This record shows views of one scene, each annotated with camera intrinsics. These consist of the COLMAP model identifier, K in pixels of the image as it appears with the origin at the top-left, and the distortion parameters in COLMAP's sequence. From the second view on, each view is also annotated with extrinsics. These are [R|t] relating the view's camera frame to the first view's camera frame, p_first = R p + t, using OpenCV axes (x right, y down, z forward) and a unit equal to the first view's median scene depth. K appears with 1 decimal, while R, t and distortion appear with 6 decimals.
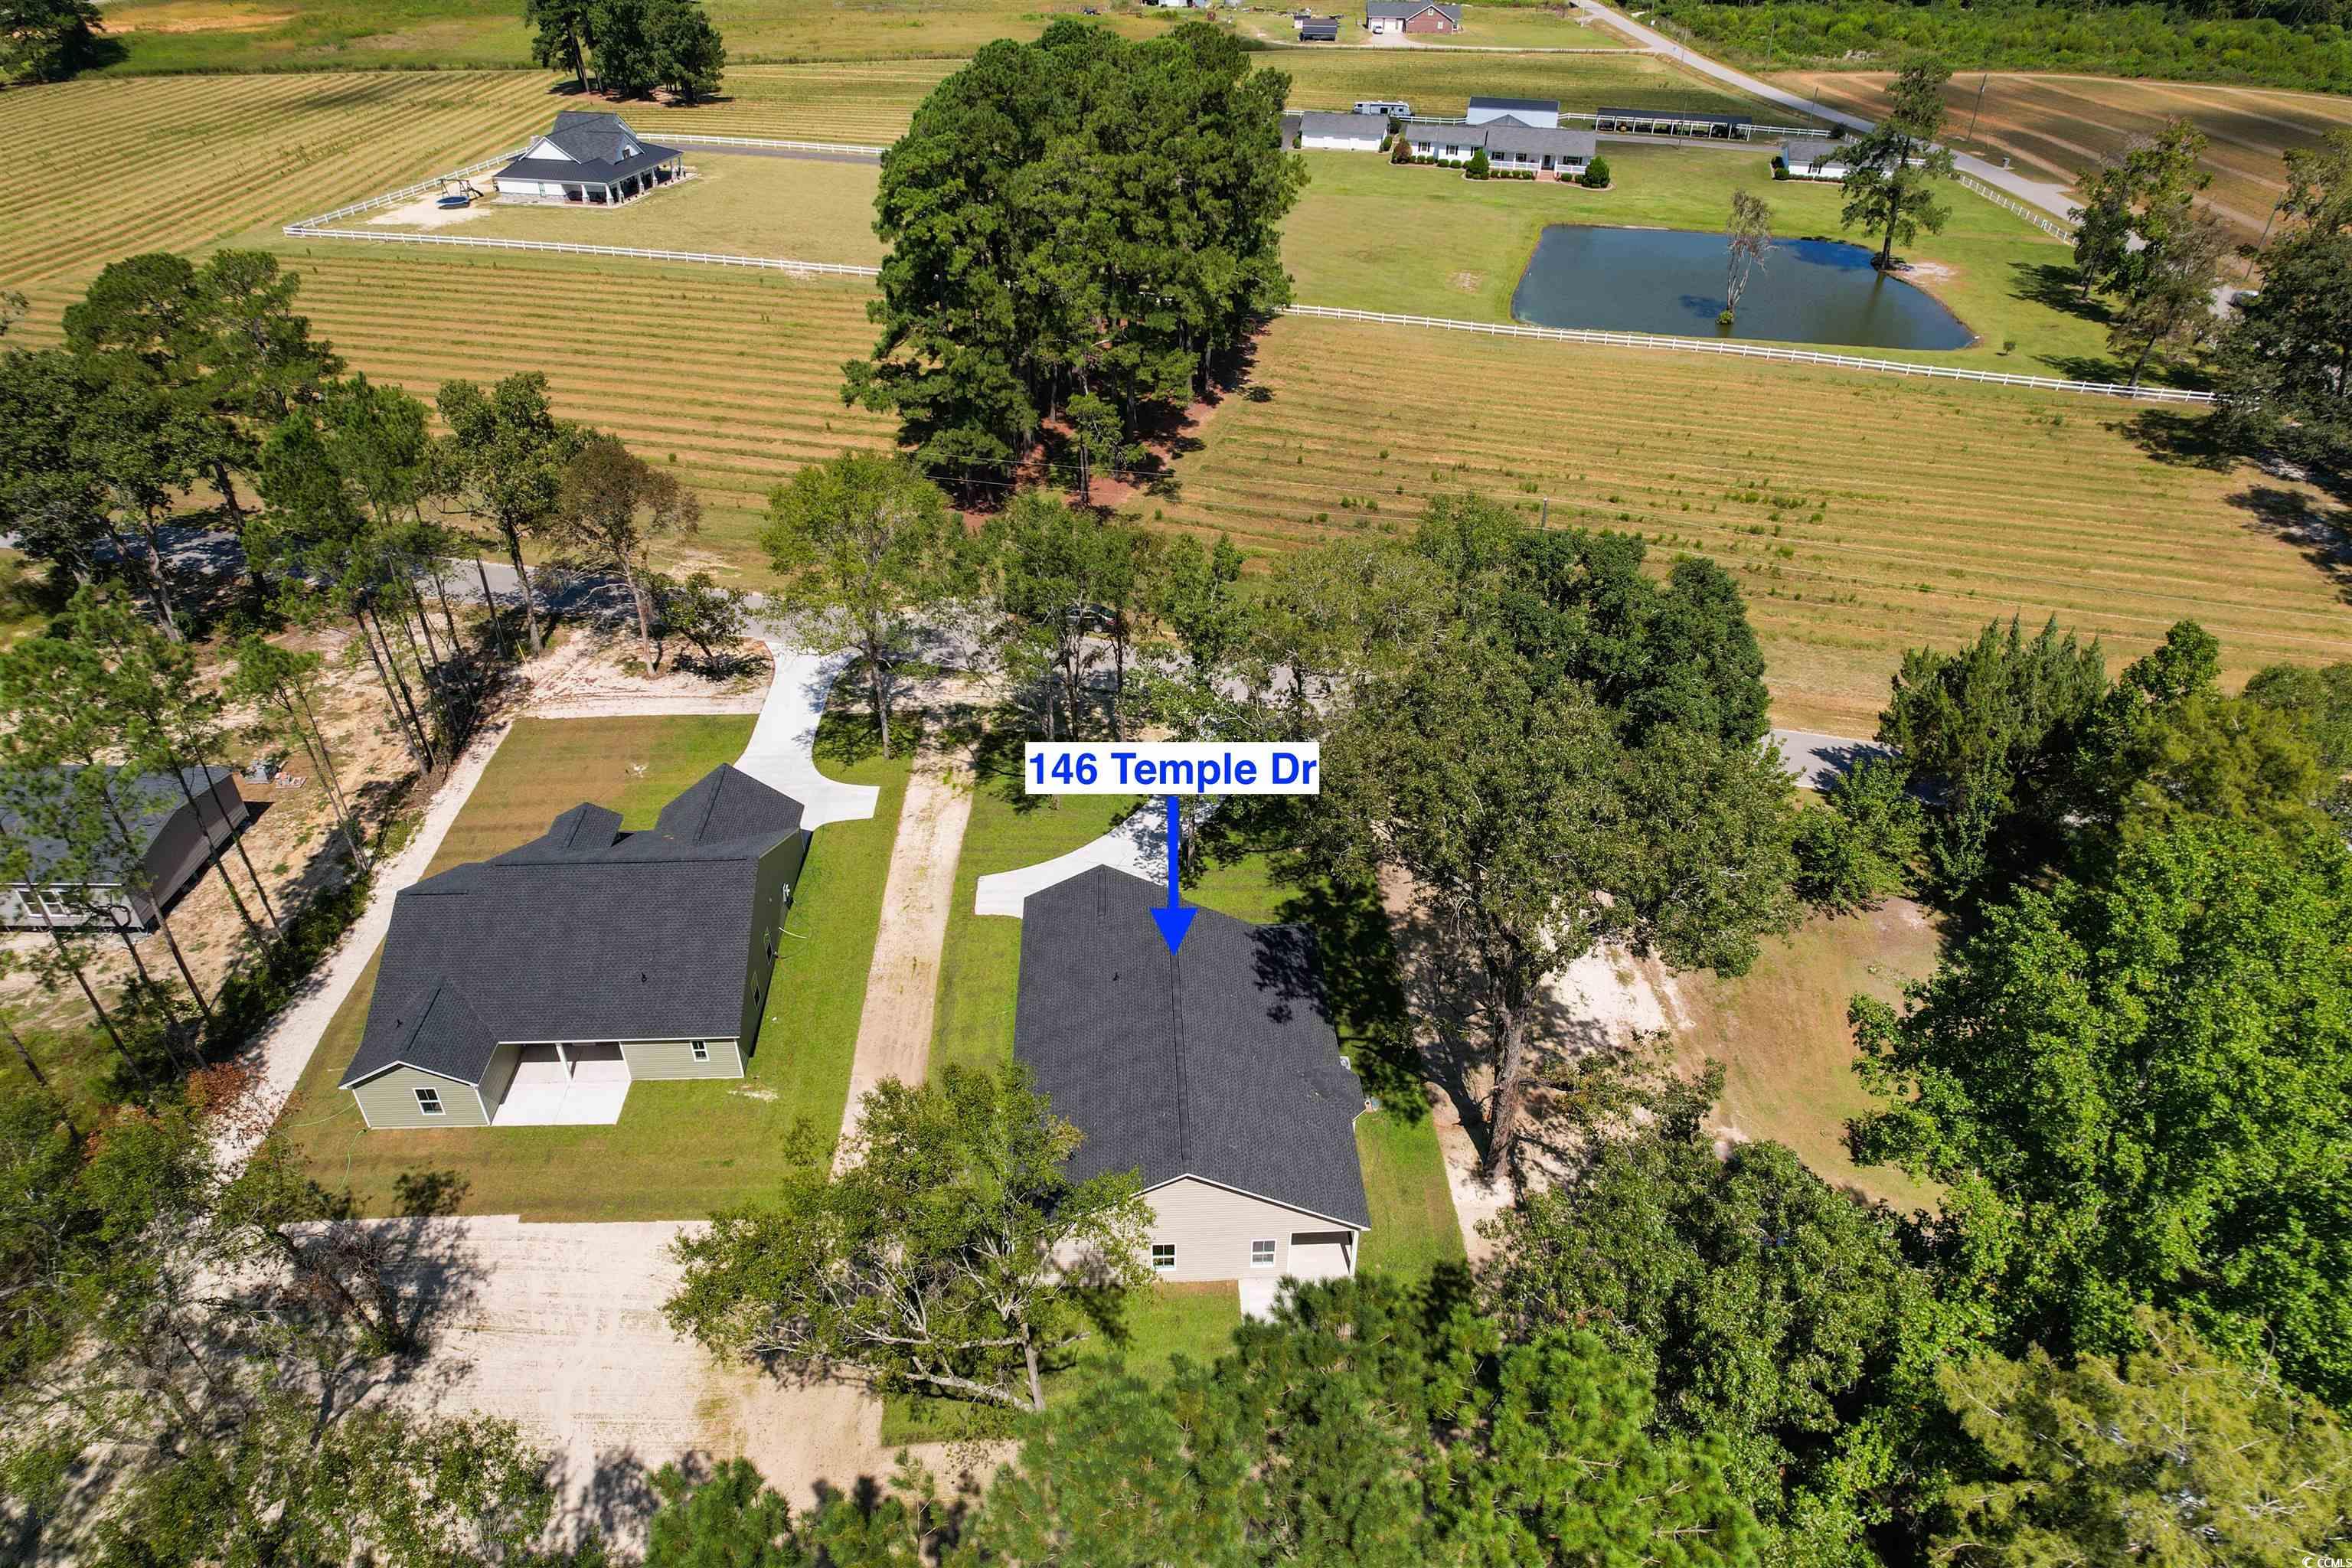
lens RADIAL K [[1479.9, 0, 1176.0], [0, 1479.9, 784.0], [0, 0, 1]] dist [-0.063603, 0.050973]
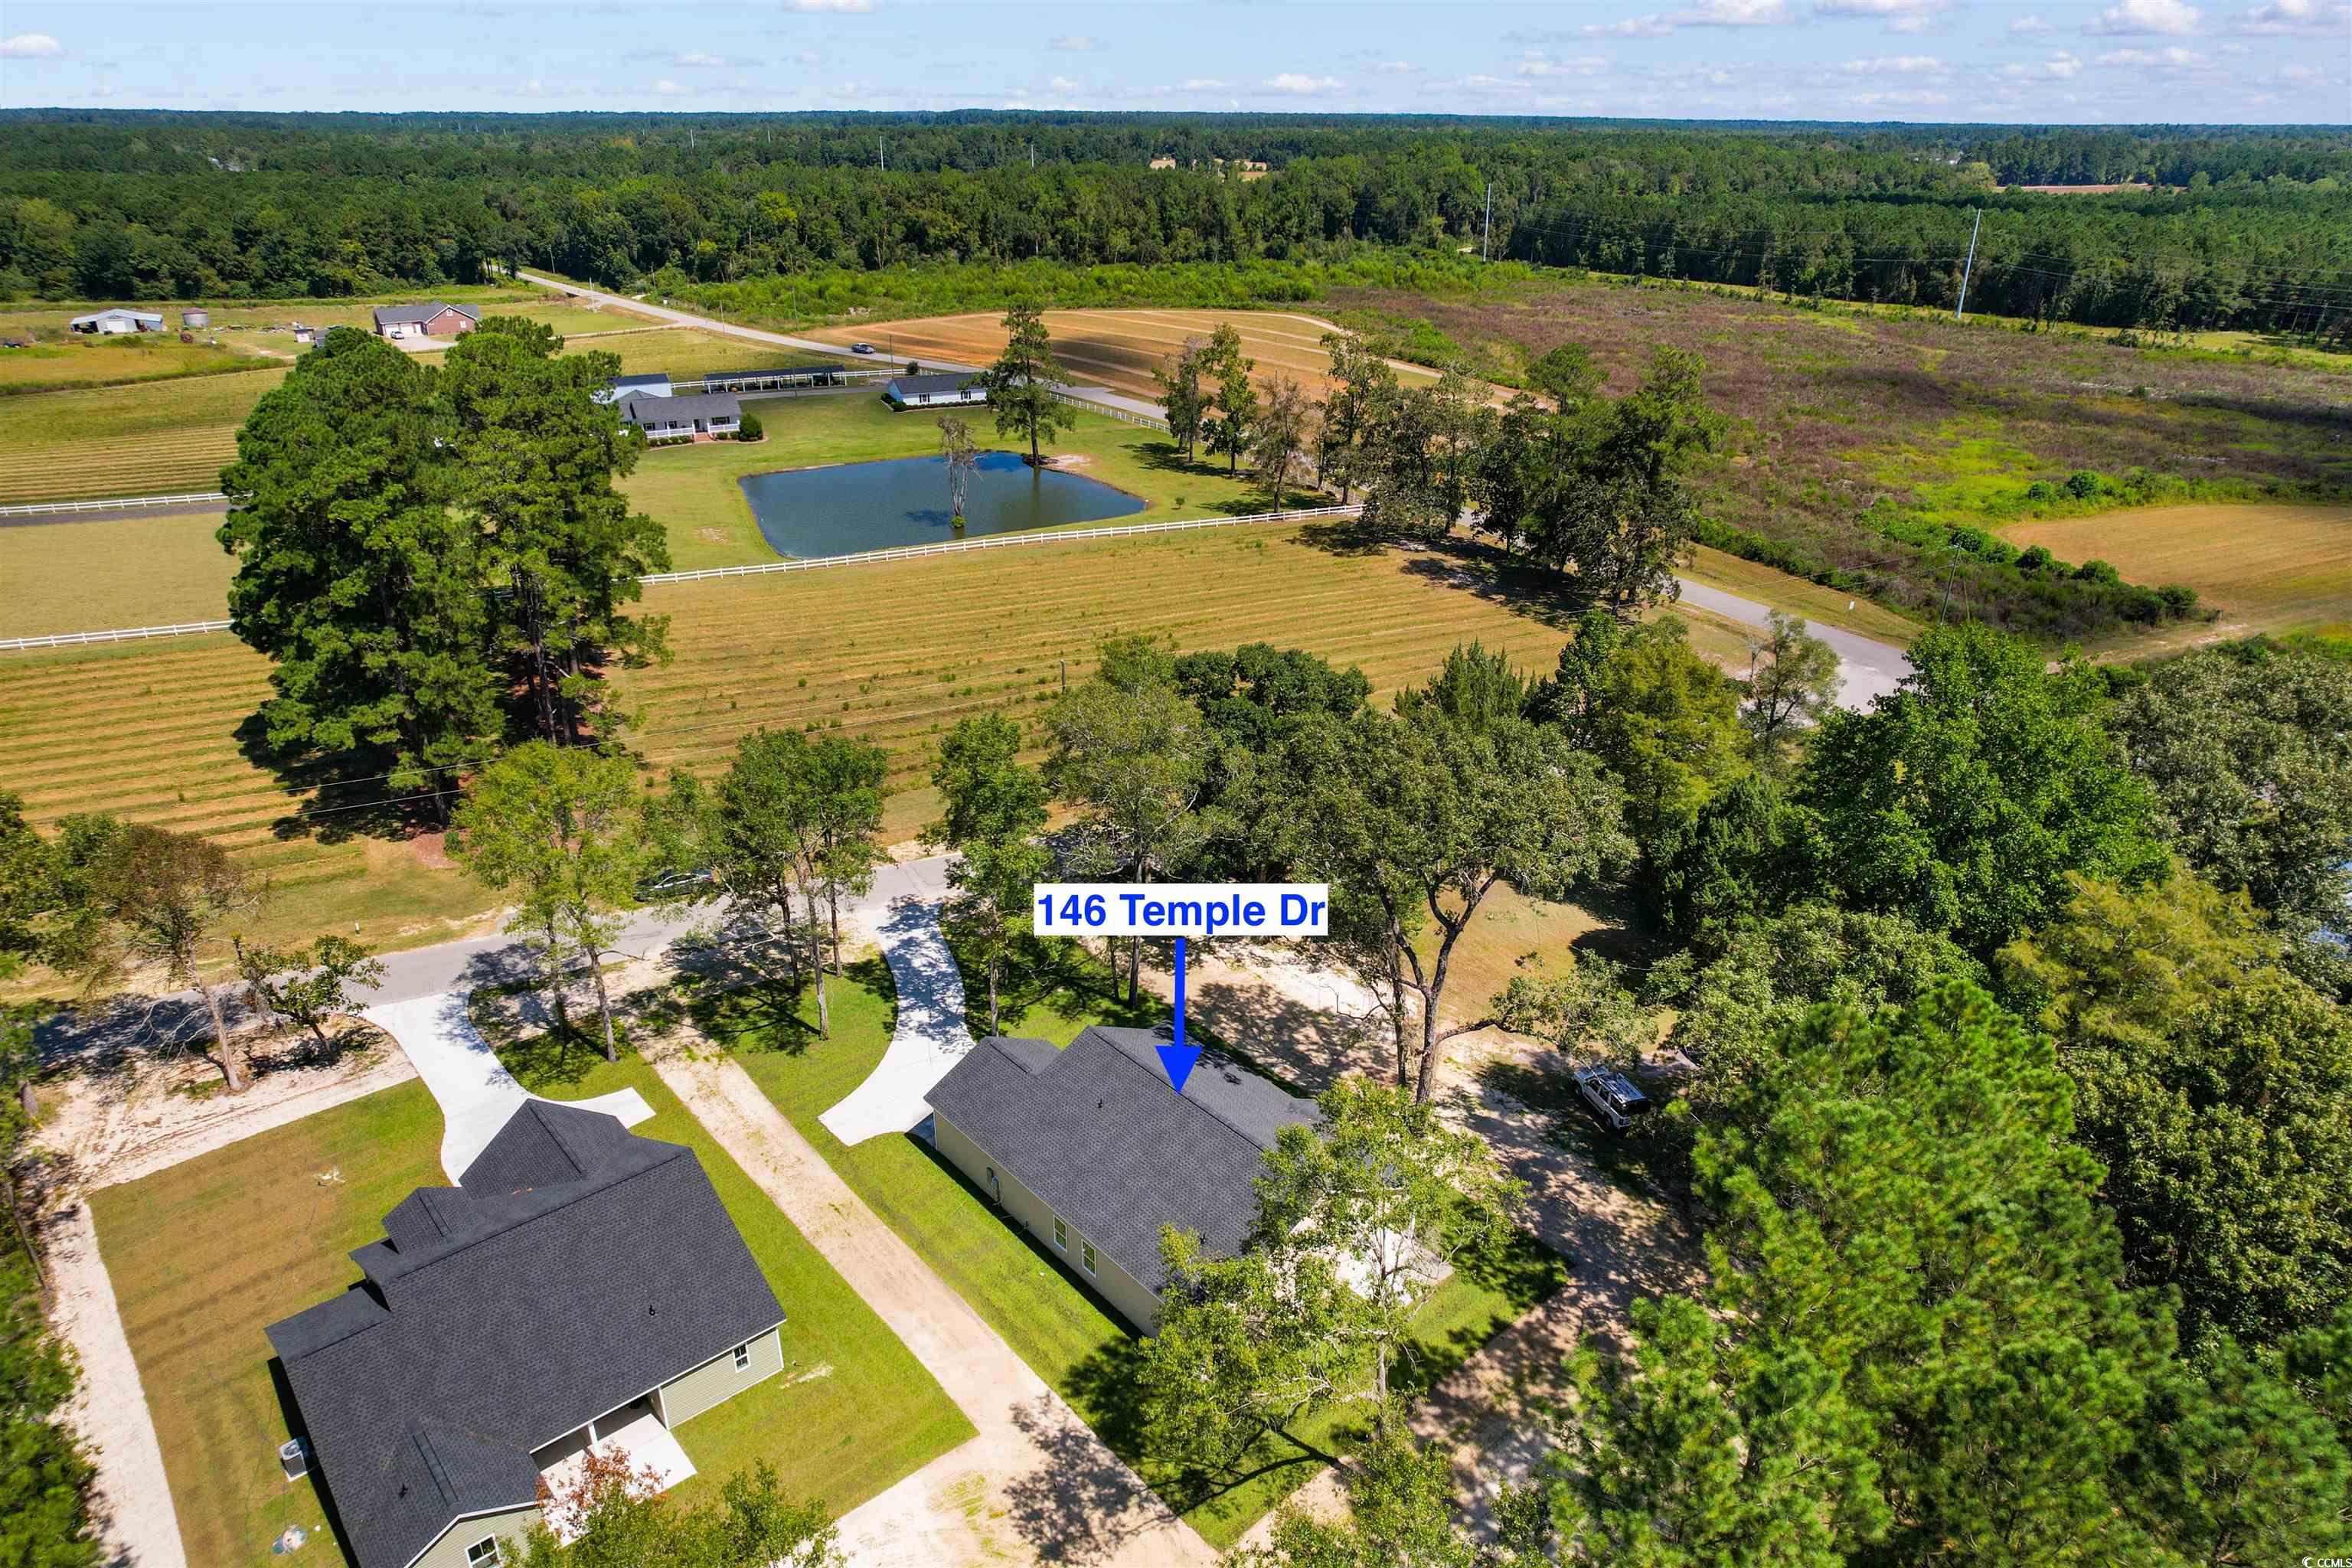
lens RADIAL K [[1479.9, 0, 1176.0], [0, 1479.9, 784.0], [0, 0, 1]] dist [-0.063603, 0.050973]
pose [[0.790110, -0.257821, 0.556106, -0.257877], [0.345514, 0.936703, -0.056629, -0.004236], [-0.506307, 0.236886, 0.829180, 0.009399]]
